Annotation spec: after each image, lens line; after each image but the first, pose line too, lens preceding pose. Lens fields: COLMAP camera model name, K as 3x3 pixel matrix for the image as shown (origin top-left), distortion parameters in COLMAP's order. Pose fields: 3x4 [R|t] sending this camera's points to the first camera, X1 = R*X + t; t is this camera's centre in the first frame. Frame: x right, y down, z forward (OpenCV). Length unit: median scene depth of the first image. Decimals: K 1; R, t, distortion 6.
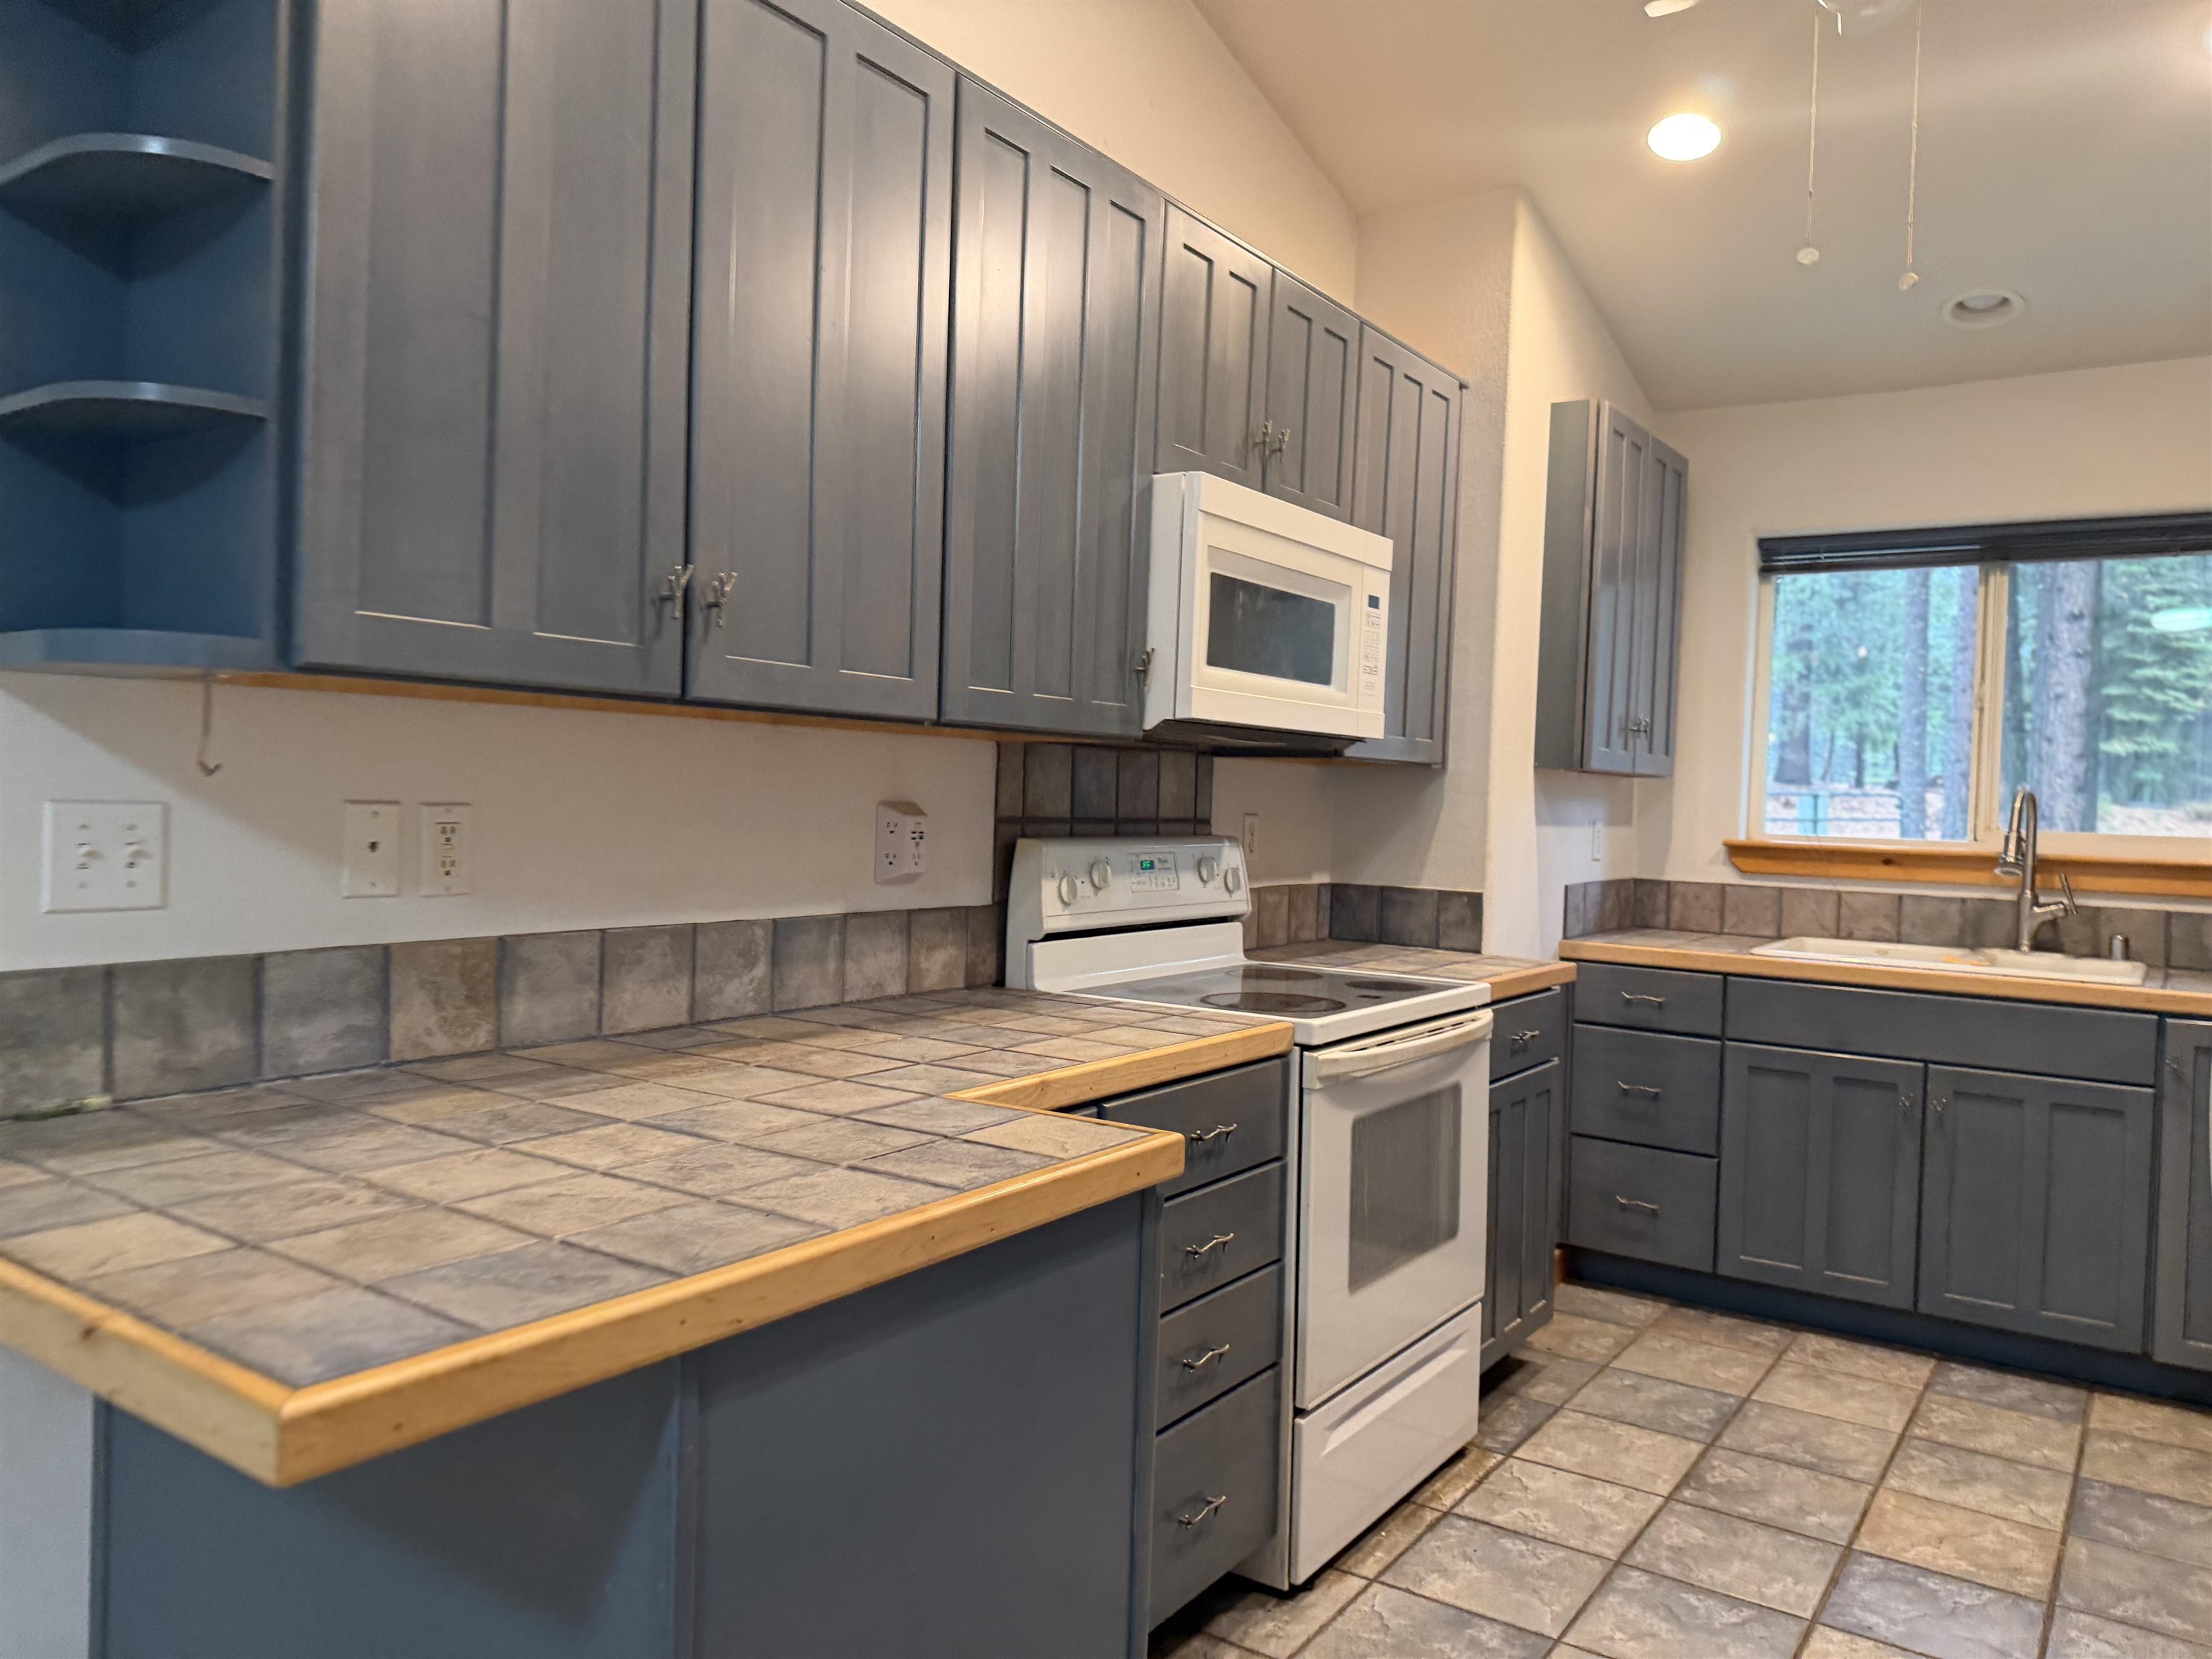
lens RADIAL K [[1593.8, 0, 1119.5], [0, 1593.8, 846.1], [0, 0, 1]] dist [0.033911, -0.023110]
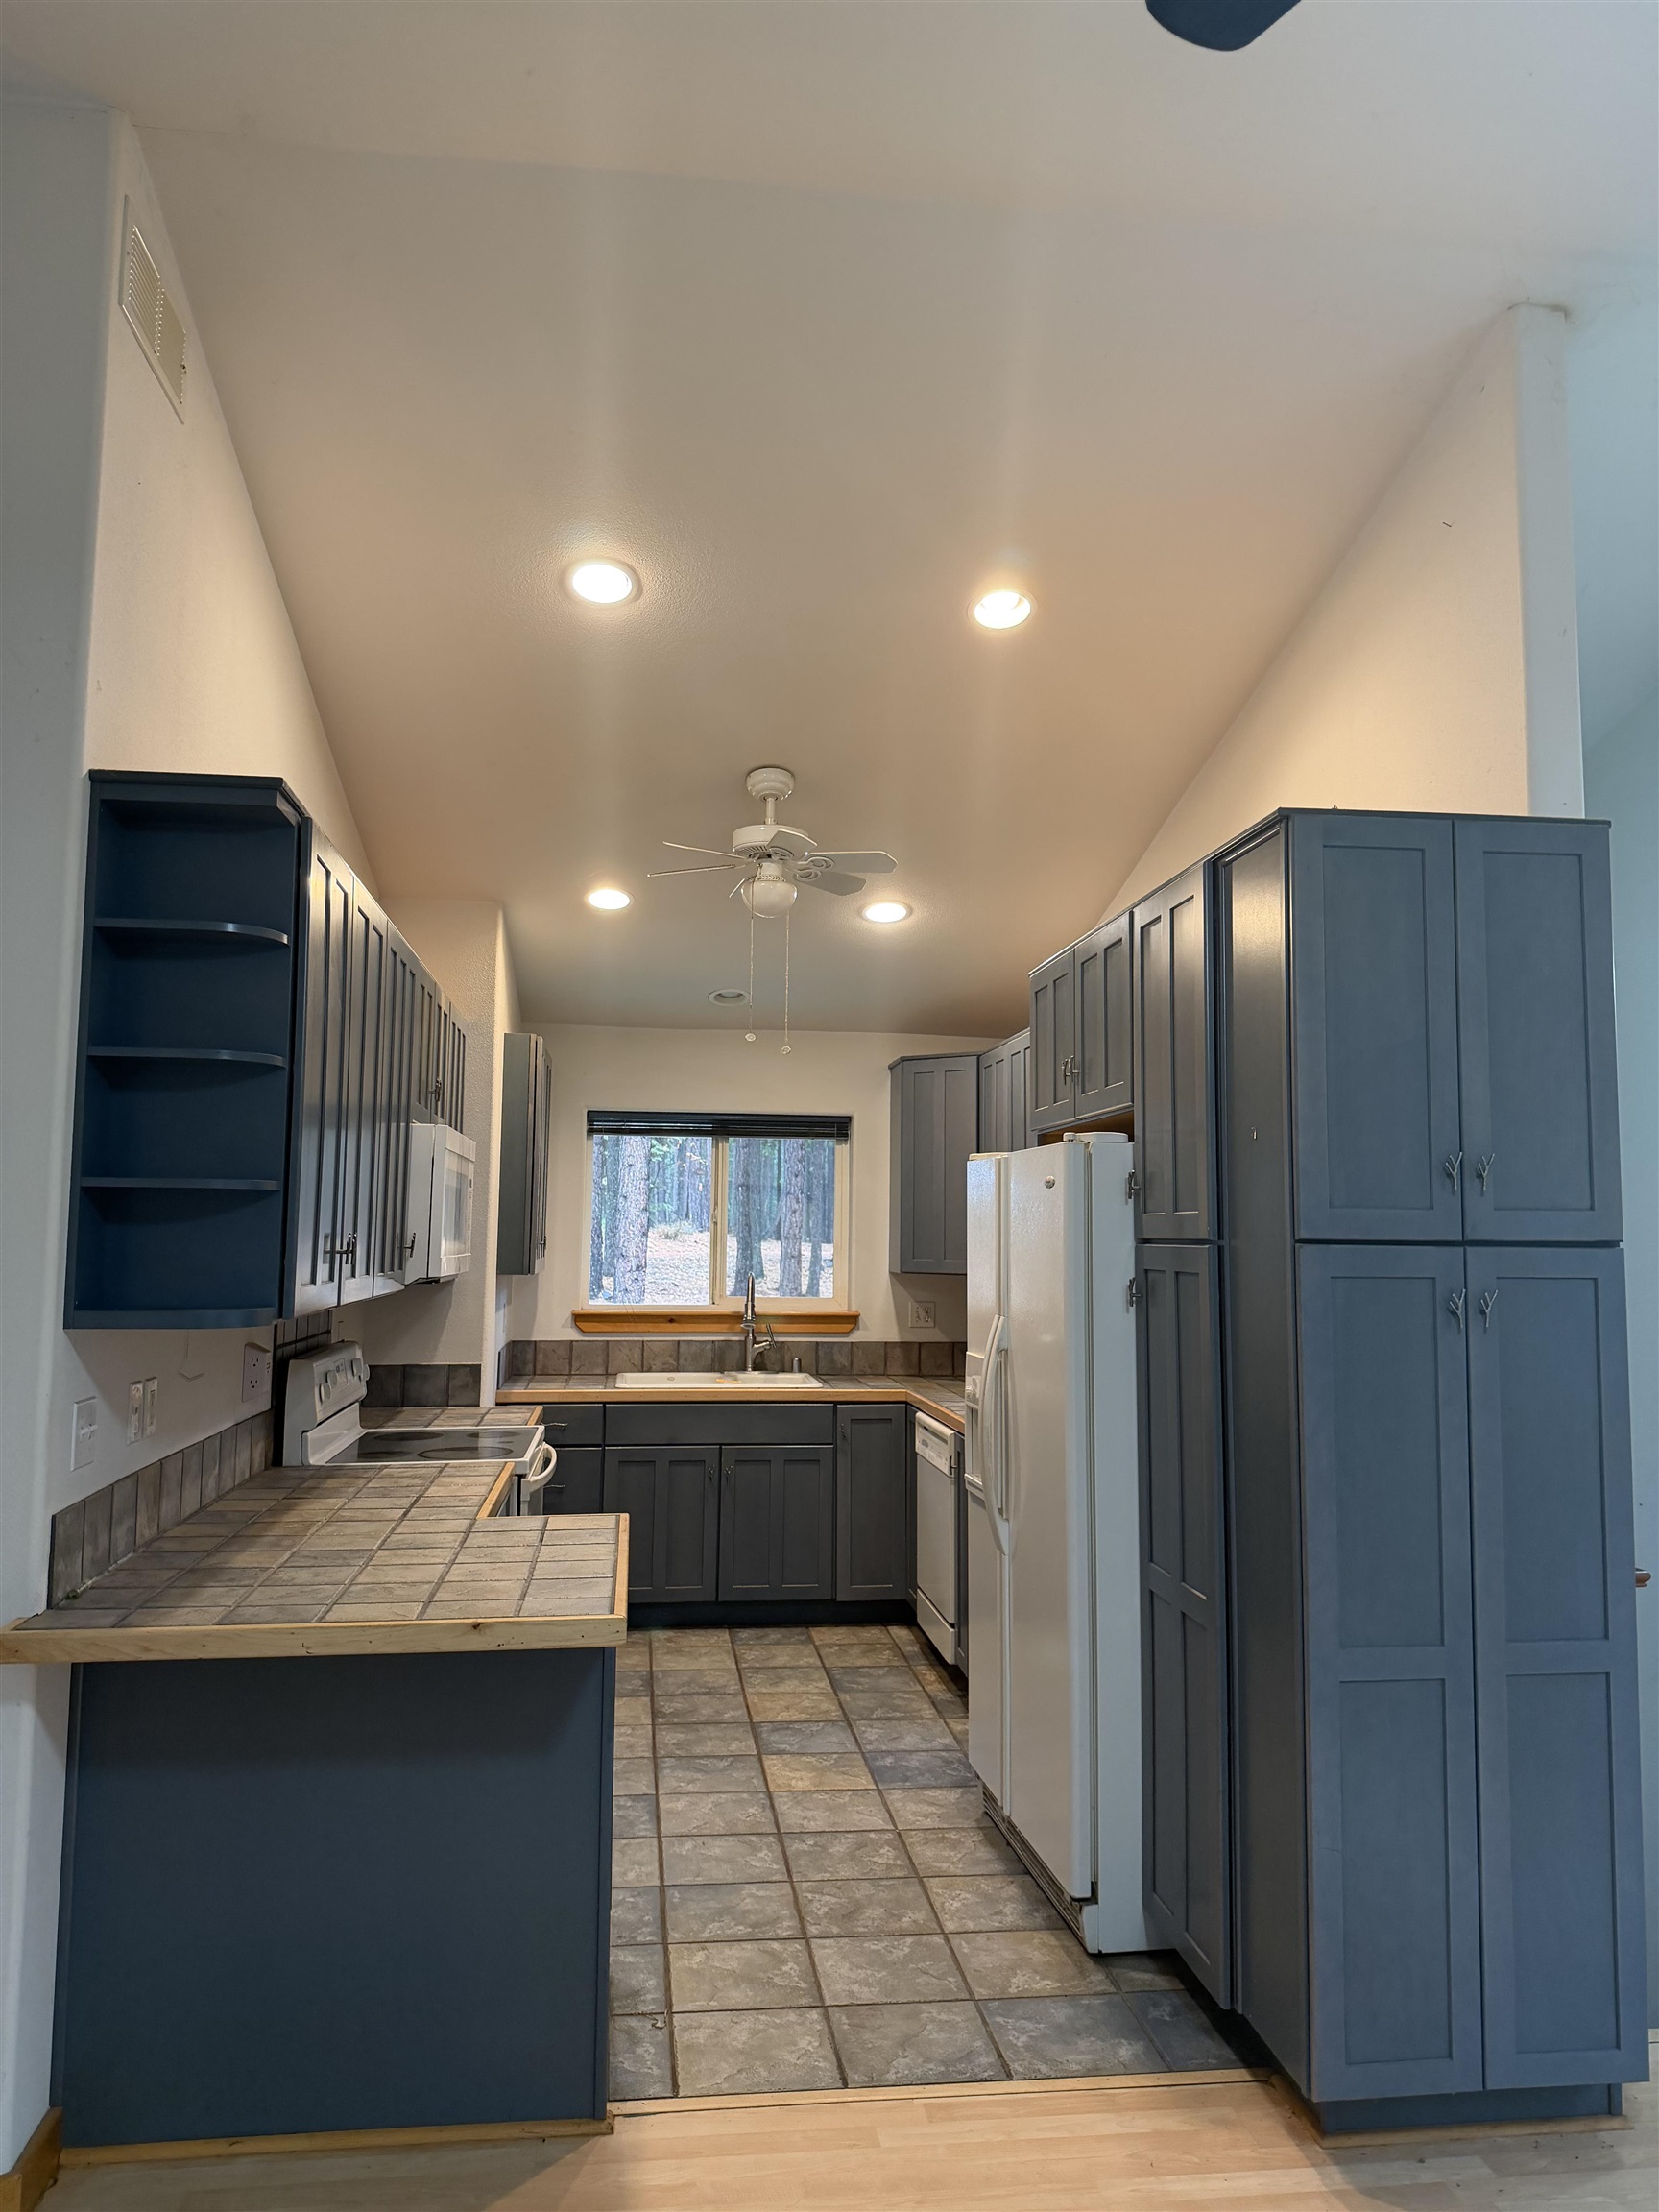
lens RADIAL K [[1593.8, 0, 809.5], [0, 1593.8, 1109.2], [0, 0, 1]] dist [0.033911, -0.023110]
pose [[0.765547, 0.021654, 0.643016, -0.636979], [0.041081, 0.995749, -0.082443, -0.092108], [-0.642067, 0.089530, 0.761403, -0.446907]]
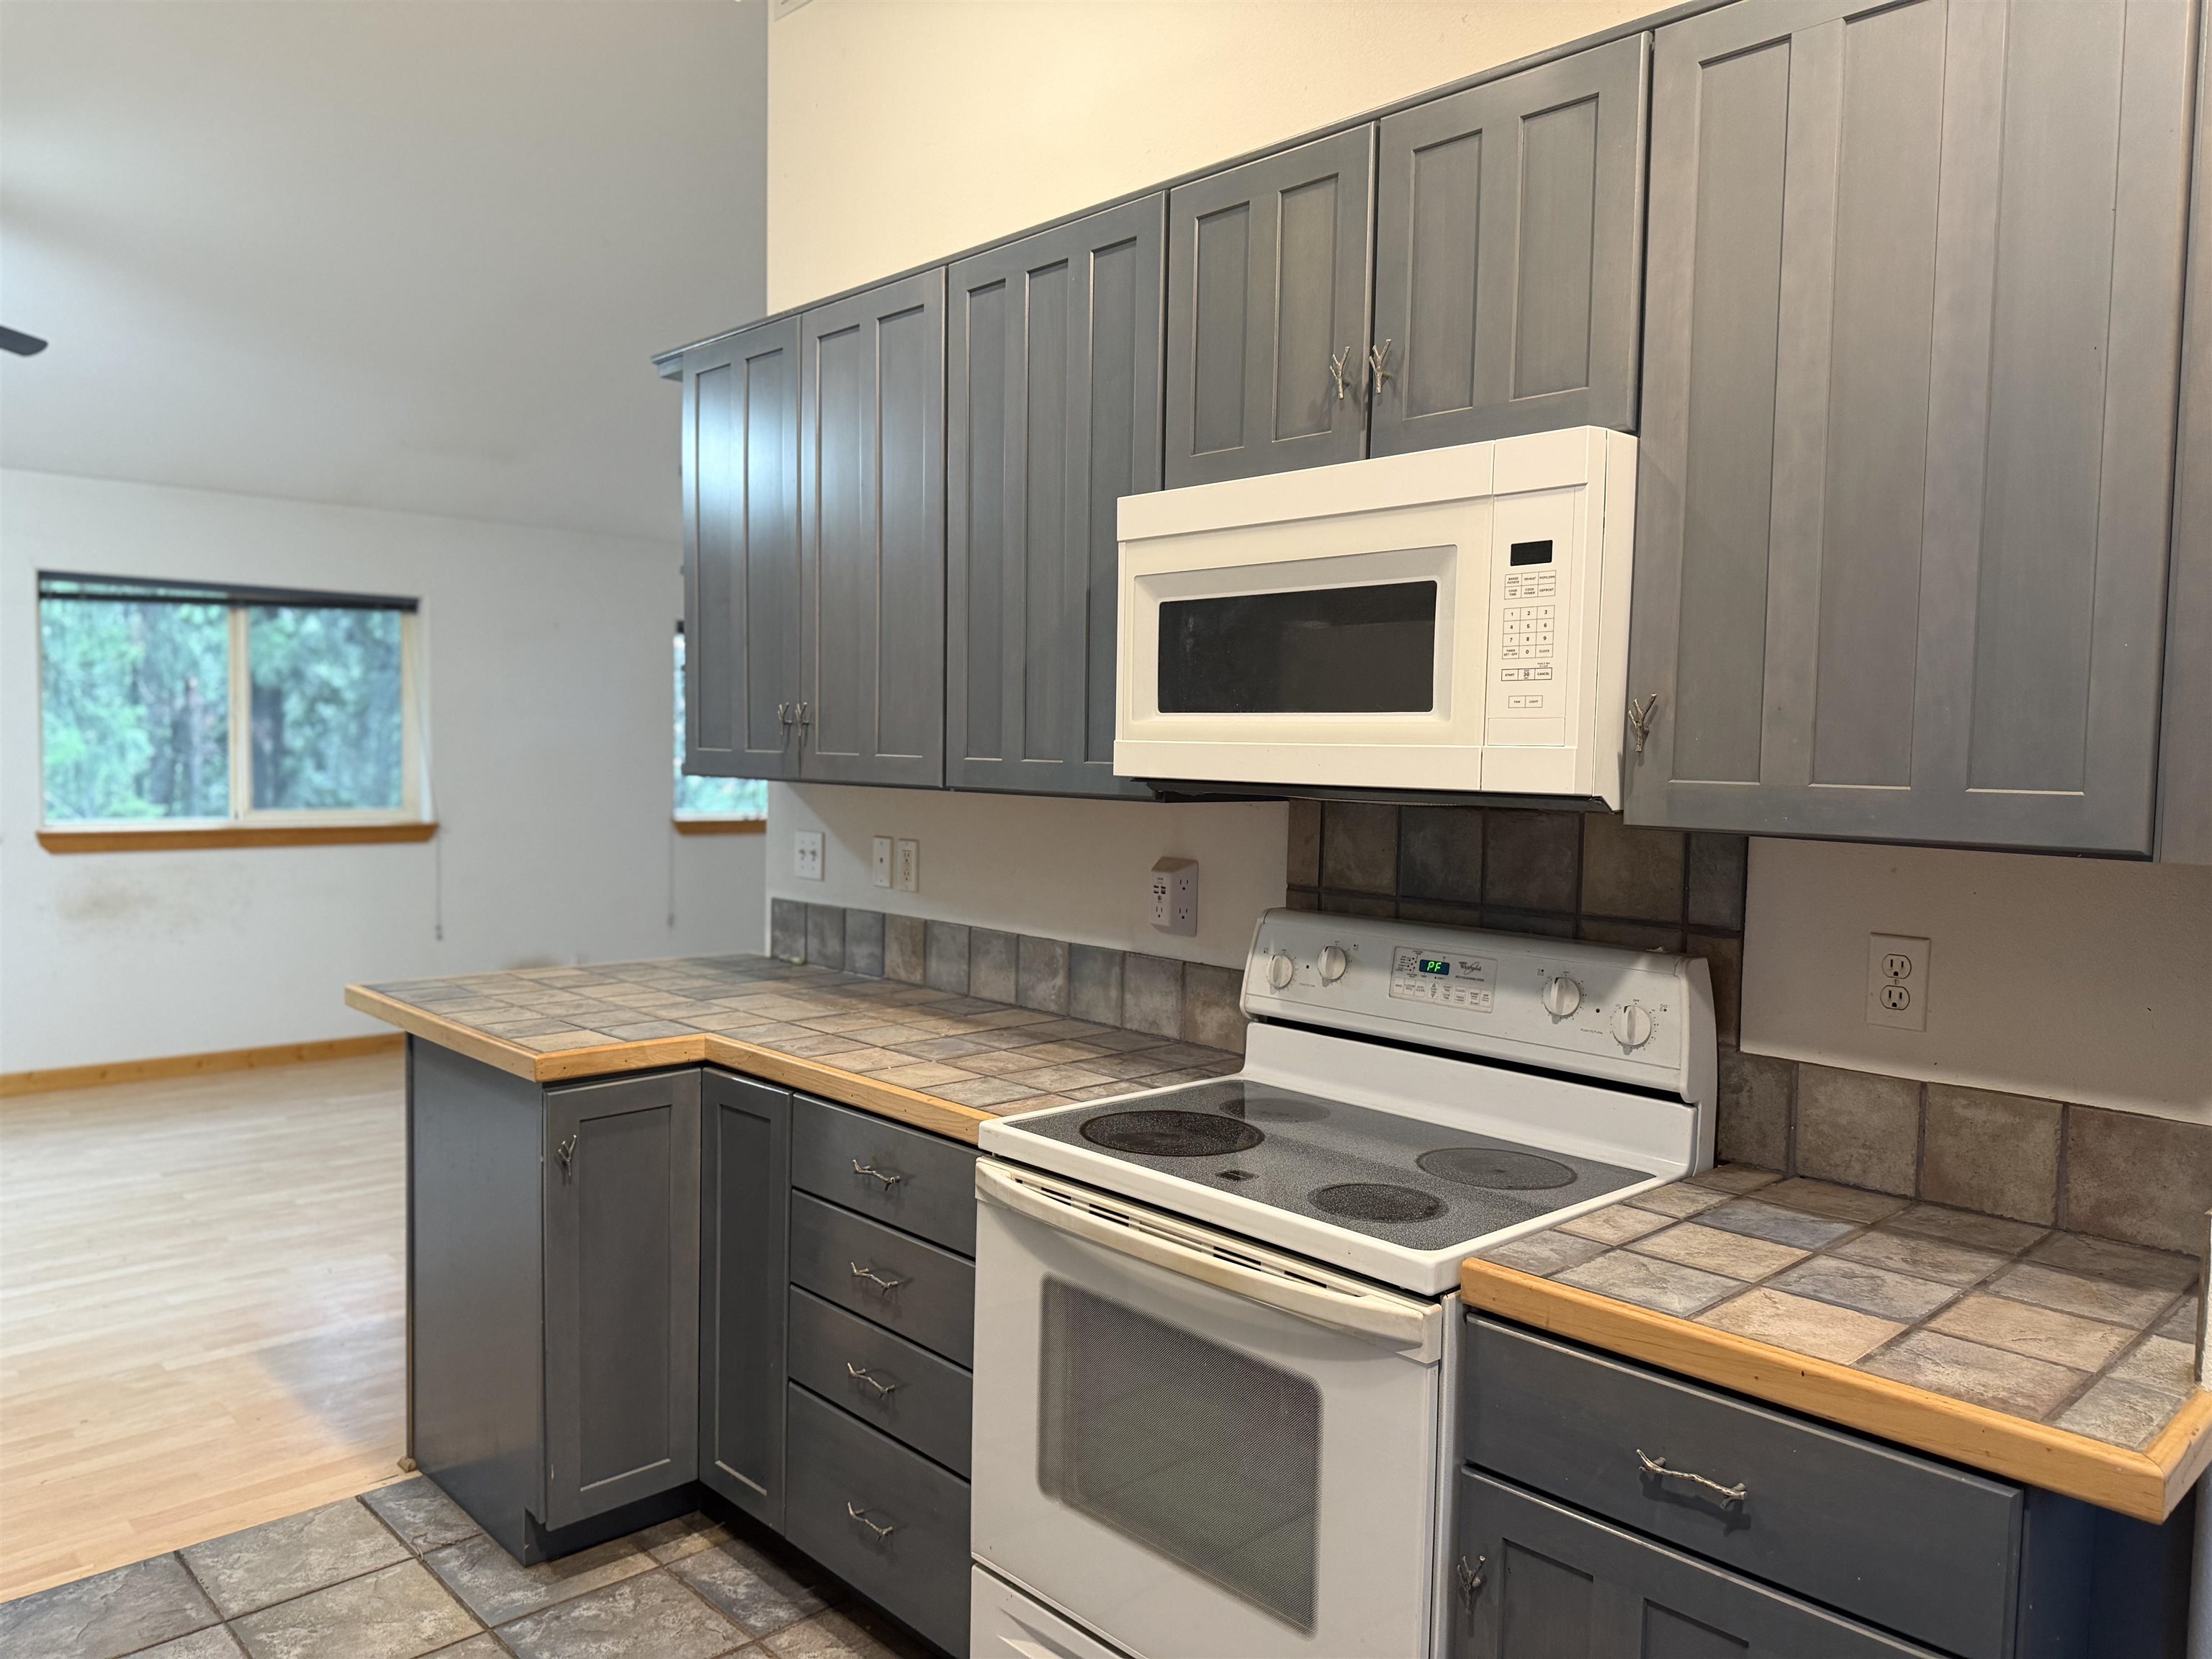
lens RADIAL K [[1593.8, 0, 1100.9], [0, 1593.8, 841.1], [0, 0, 1]] dist [0.033911, -0.023110]
pose [[-0.238283, 0.031589, -0.970682, 0.813881], [-0.051790, 0.997636, 0.045179, -0.075506], [0.969814, 0.061037, -0.236083, 1.077134]]
